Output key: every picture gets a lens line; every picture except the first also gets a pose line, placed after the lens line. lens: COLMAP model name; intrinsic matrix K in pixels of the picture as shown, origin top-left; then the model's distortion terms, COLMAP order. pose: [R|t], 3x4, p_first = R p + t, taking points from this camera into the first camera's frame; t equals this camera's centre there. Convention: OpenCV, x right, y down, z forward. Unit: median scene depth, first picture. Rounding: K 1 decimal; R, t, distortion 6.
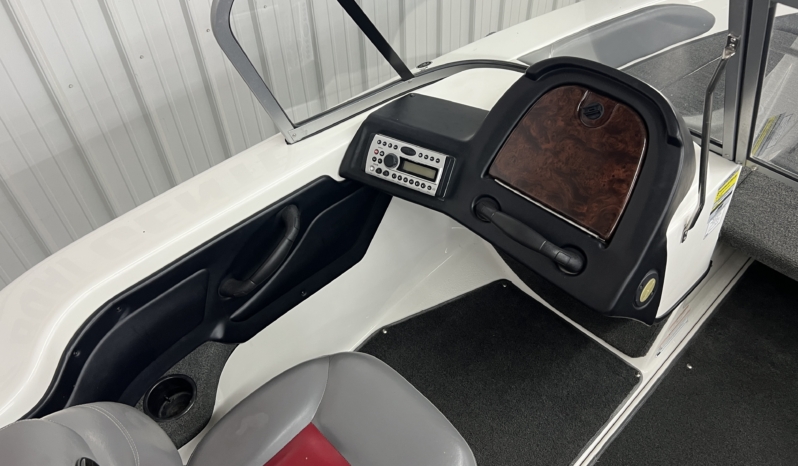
lens RADIAL K [[625.7, 0, 399.0], [0, 625.7, 233.0], [0, 0, 1]] dist [0.055847, -0.068913]
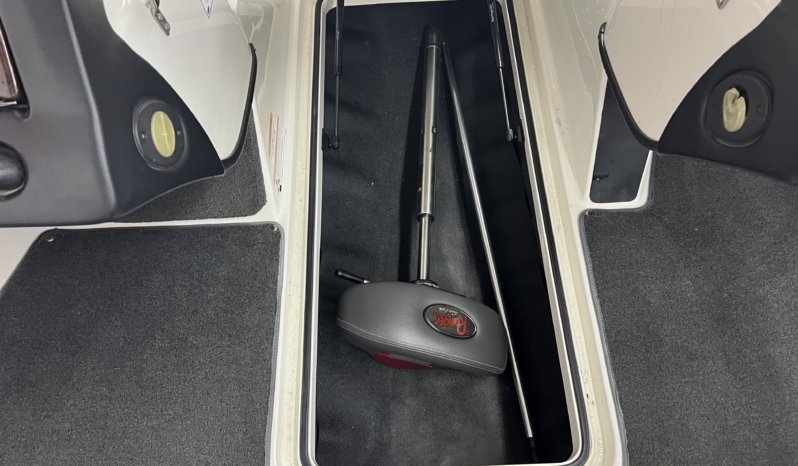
lens RADIAL K [[625.7, 0, 399.0], [0, 625.7, 233.0], [0, 0, 1]] dist [0.055847, -0.068913]
pose [[0.681691, -0.625051, 0.380274, 0.194681], [0.532483, 0.780298, 0.328020, 0.063764], [-0.501756, -0.021119, 0.864751, 0.282132]]
